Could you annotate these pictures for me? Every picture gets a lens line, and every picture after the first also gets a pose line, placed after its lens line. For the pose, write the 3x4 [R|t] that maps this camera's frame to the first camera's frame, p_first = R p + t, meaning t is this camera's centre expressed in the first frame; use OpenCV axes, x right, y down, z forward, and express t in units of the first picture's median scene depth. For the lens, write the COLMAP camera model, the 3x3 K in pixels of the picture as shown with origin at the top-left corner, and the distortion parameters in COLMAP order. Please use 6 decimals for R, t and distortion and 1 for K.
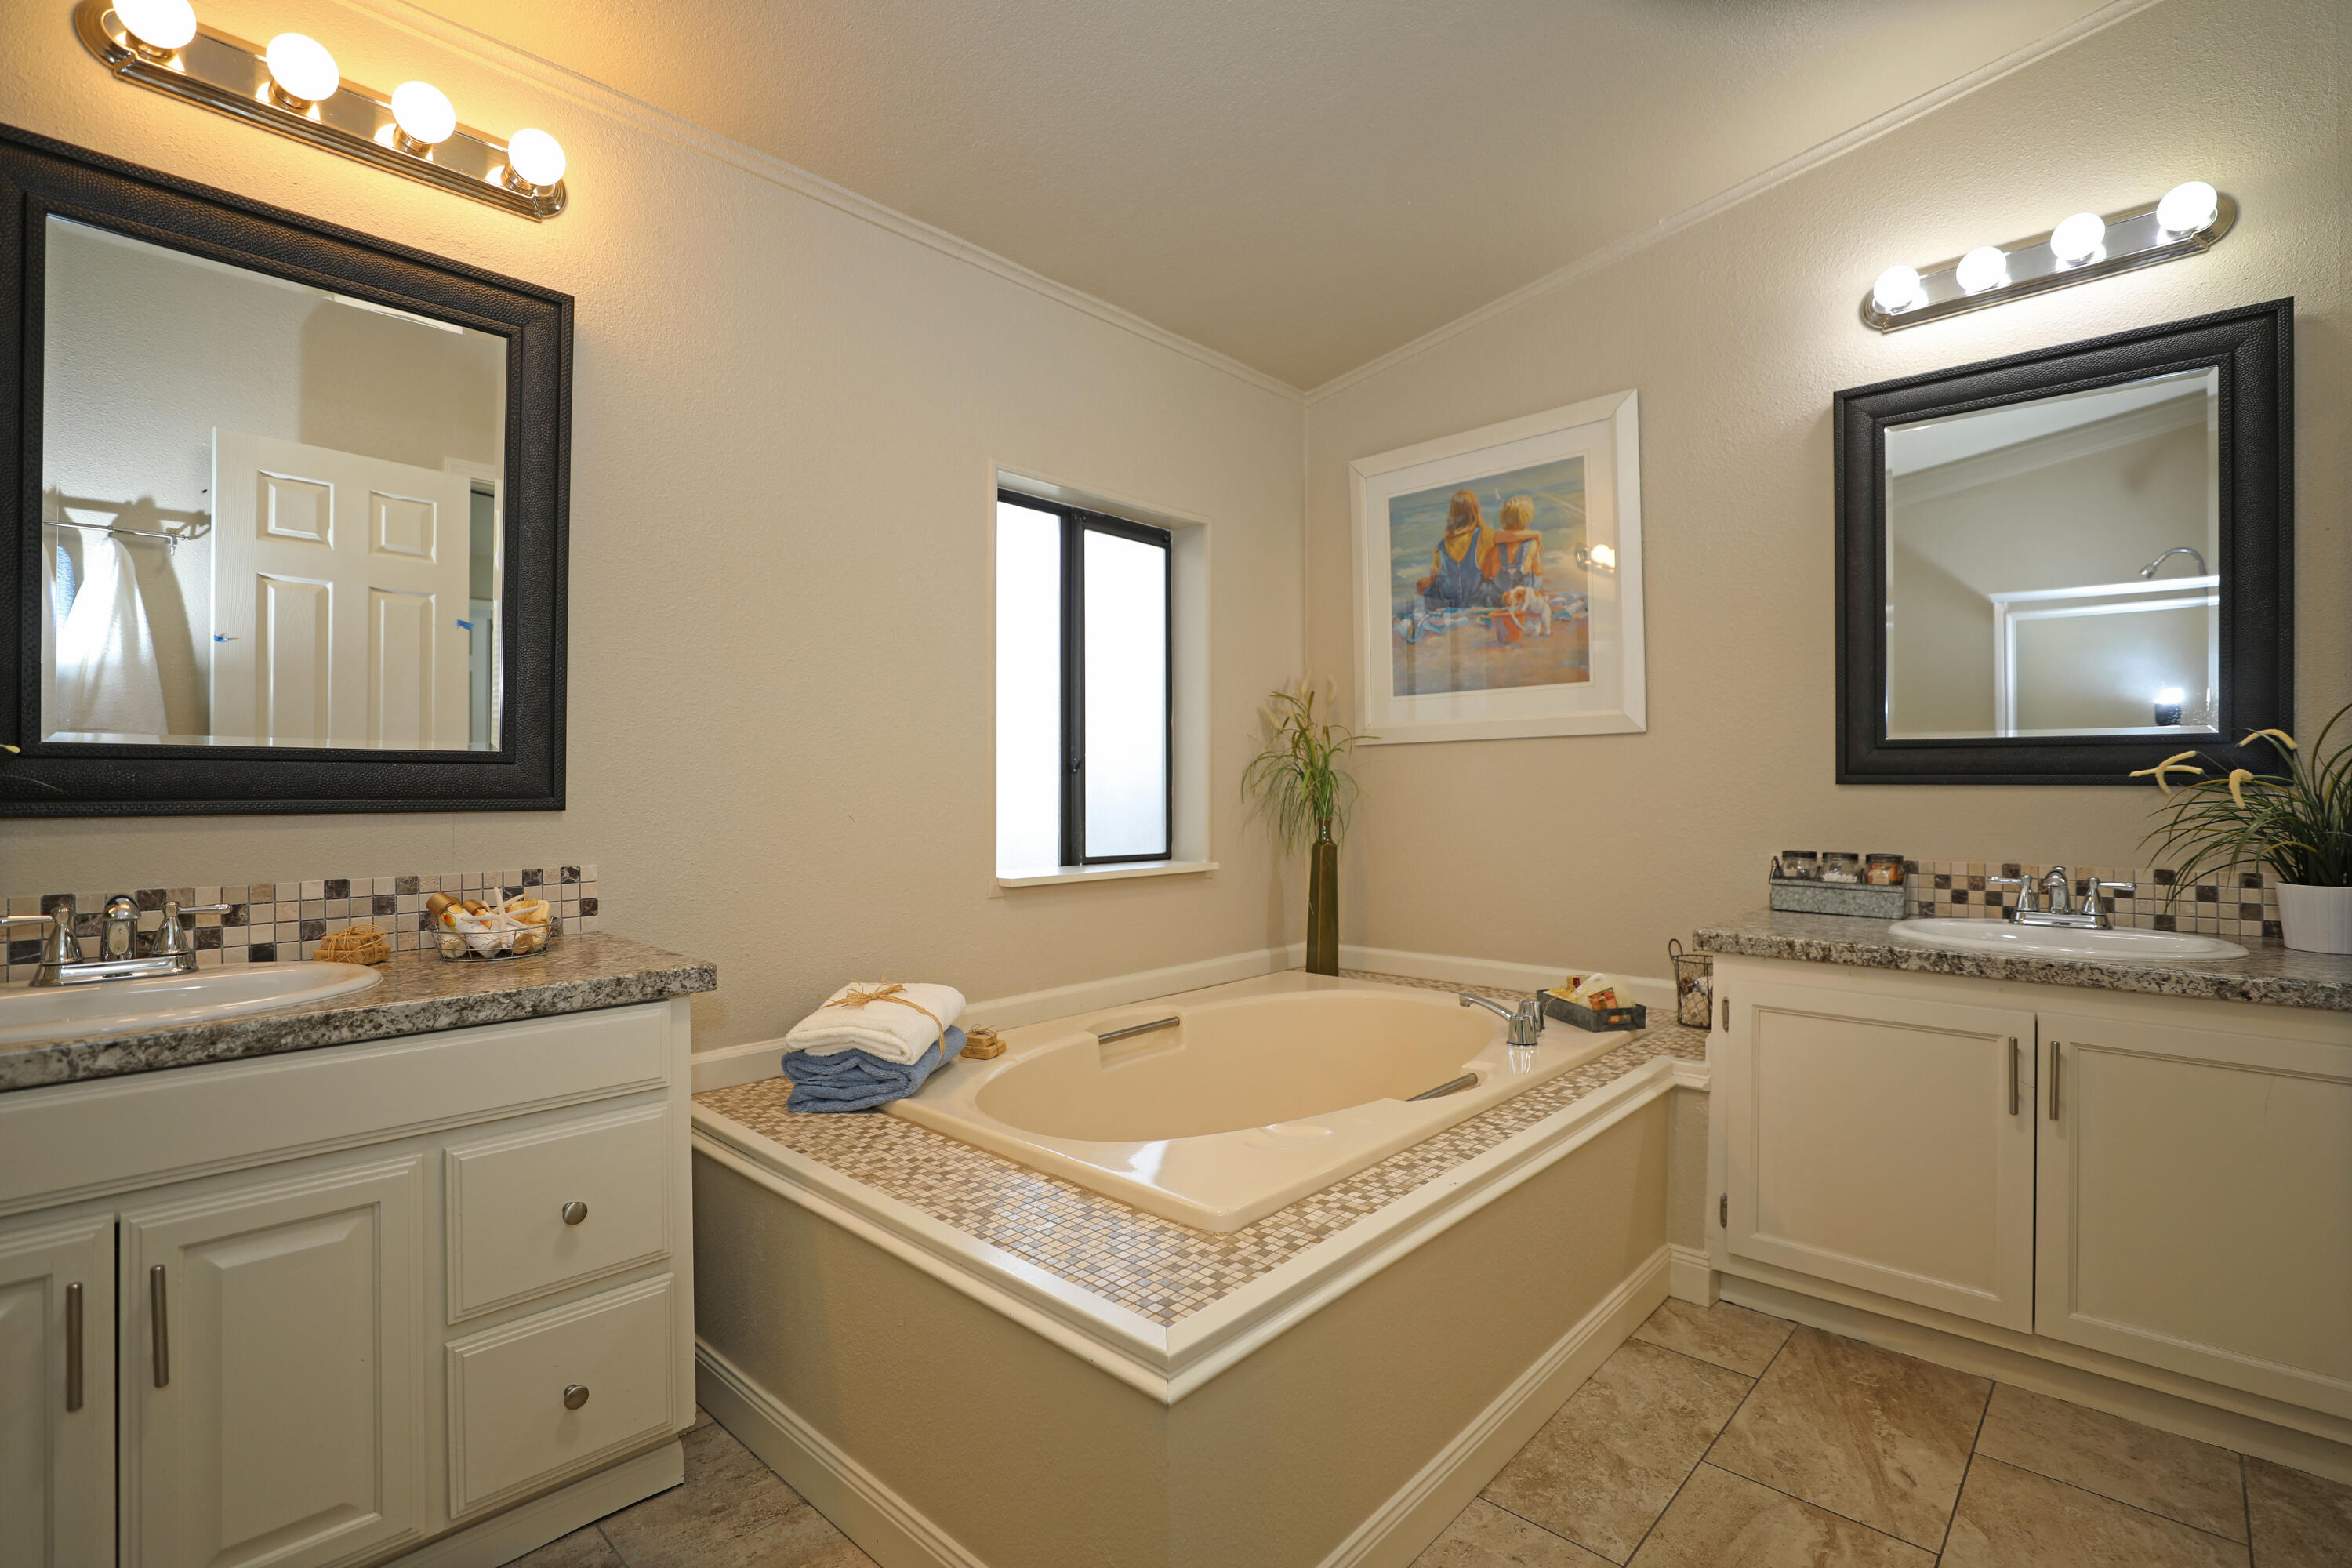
lens RADIAL K [[1072.6, 0, 1172.1], [0, 1072.6, 783.8], [0, 0, 1]] dist [-0.034425, 0.000622]
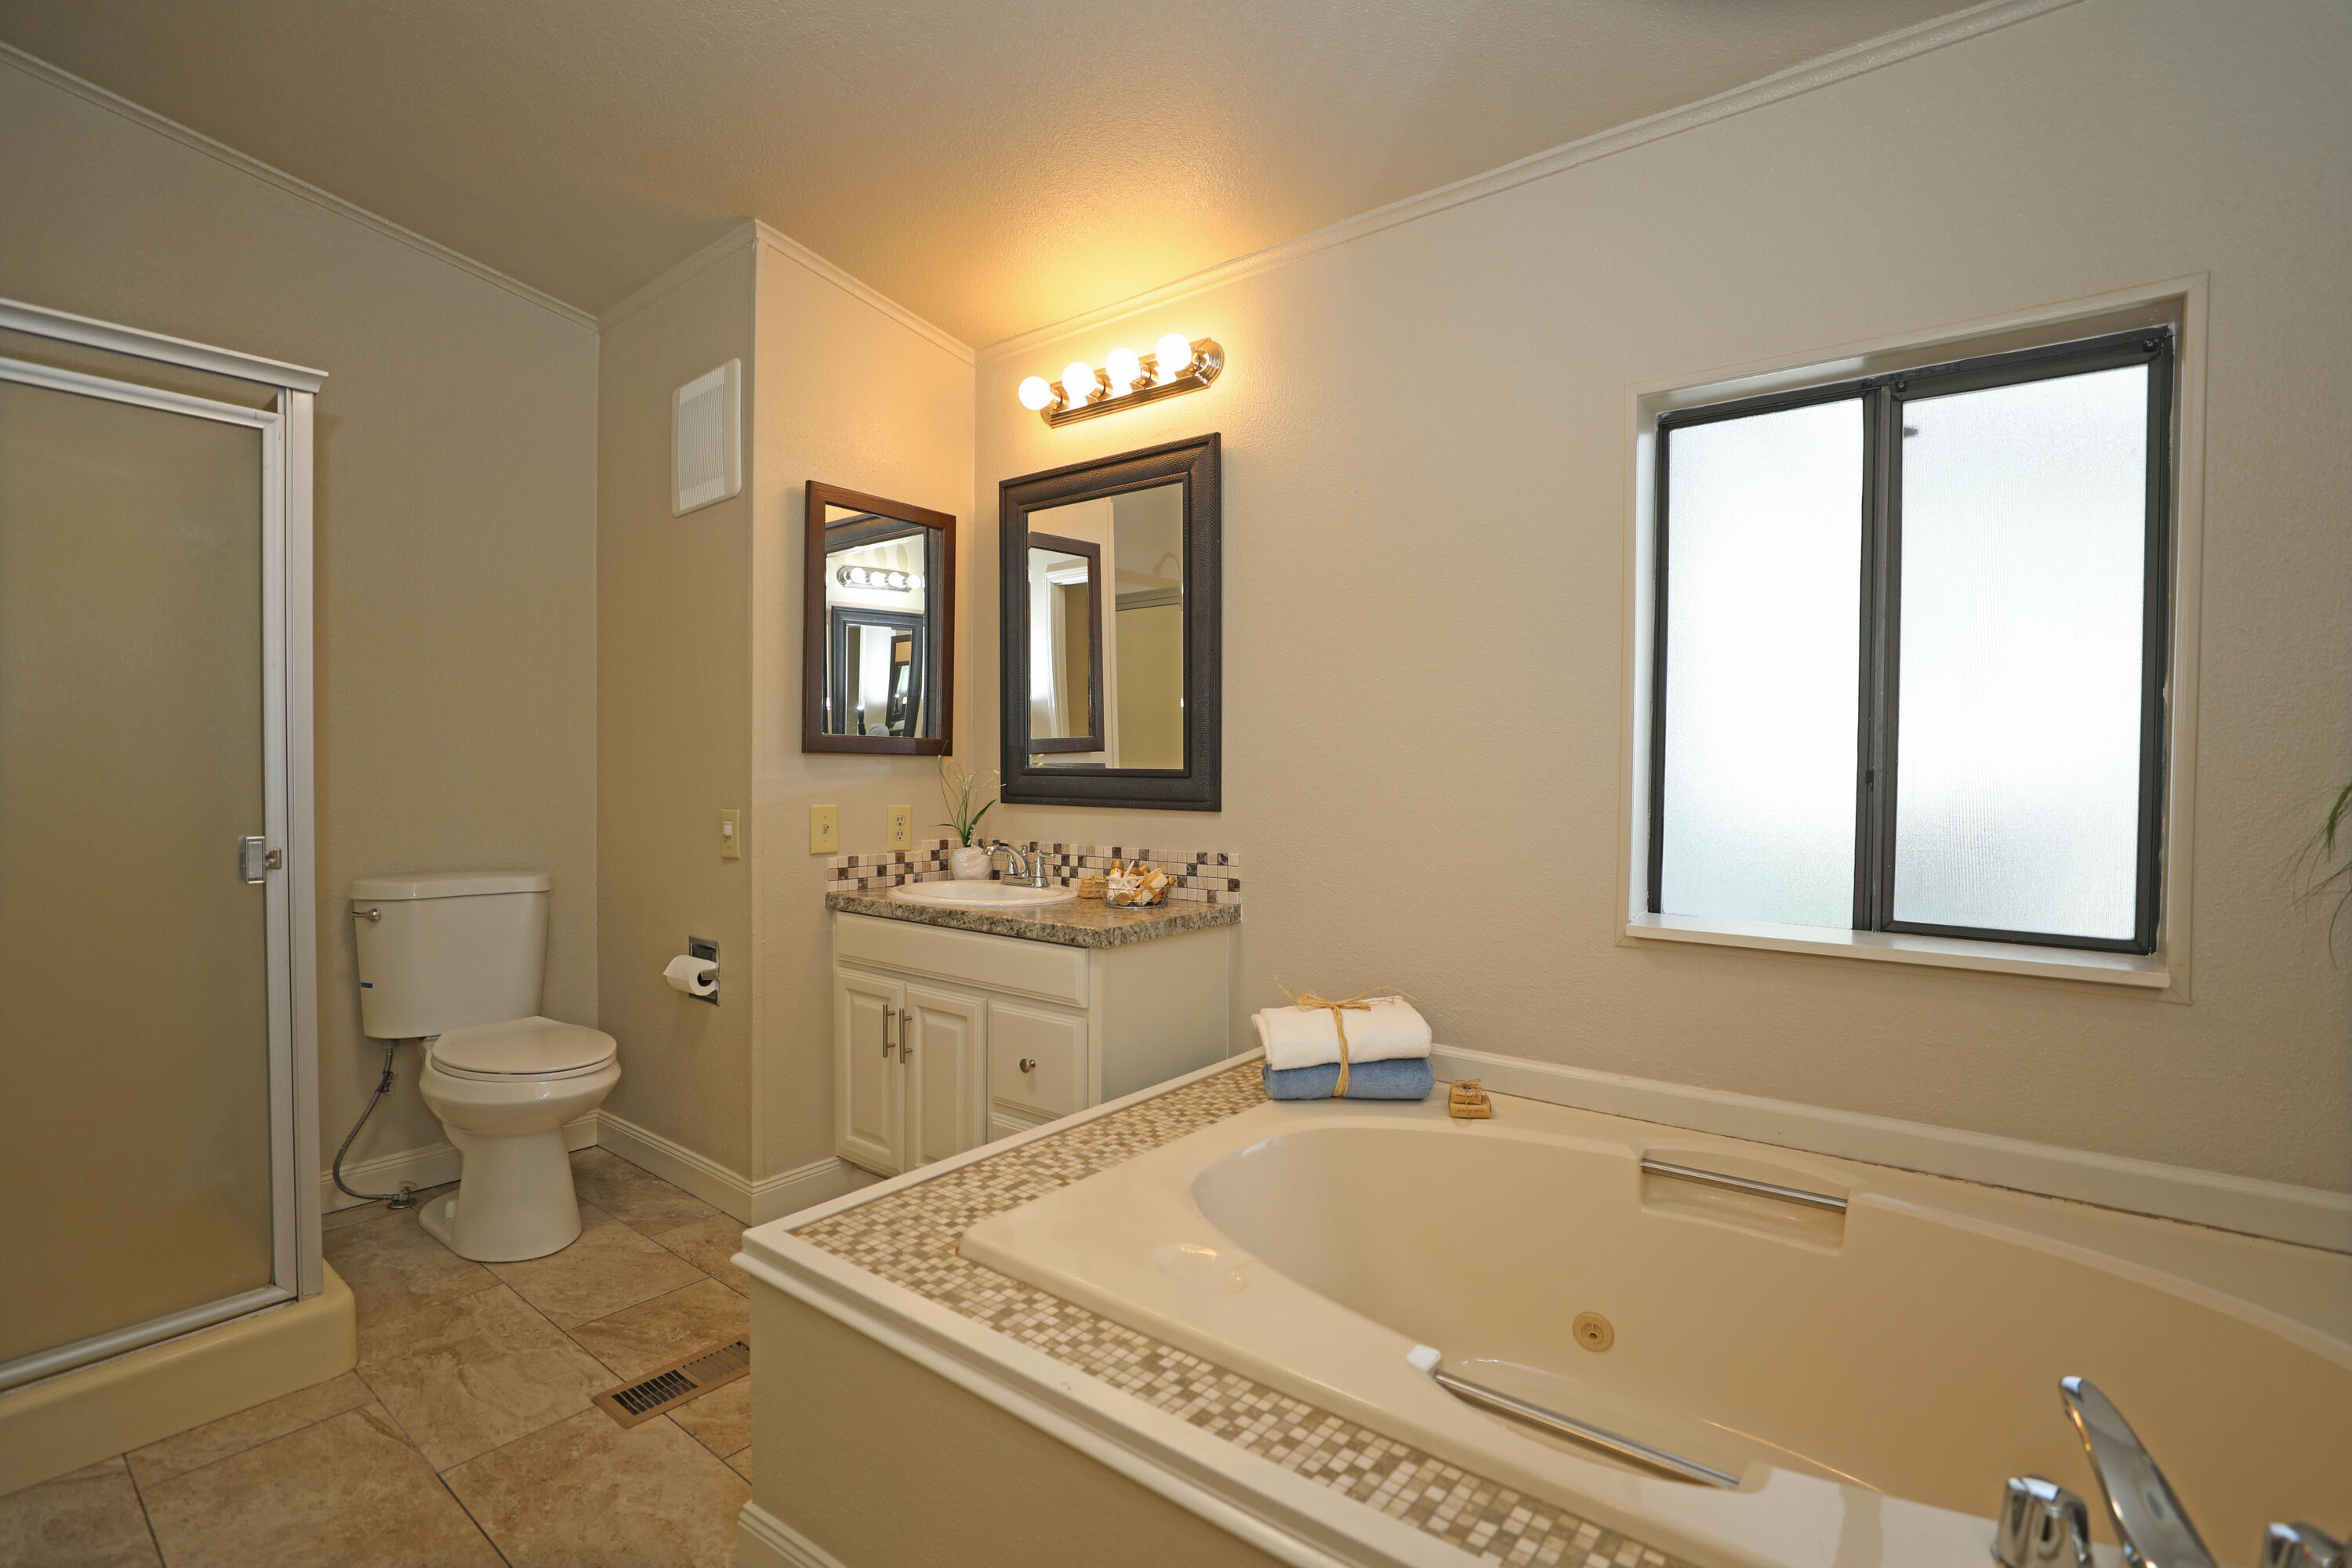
lens RADIAL K [[1072.6, 0, 1172.8], [0, 1072.6, 785.8], [0, 0, 1]] dist [-0.034425, 0.000622]
pose [[0.083978, 0.018733, -0.996291, 0.895008], [-0.004355, 0.999821, 0.018432, -0.037574], [0.996458, 0.002791, 0.084045, 0.929674]]
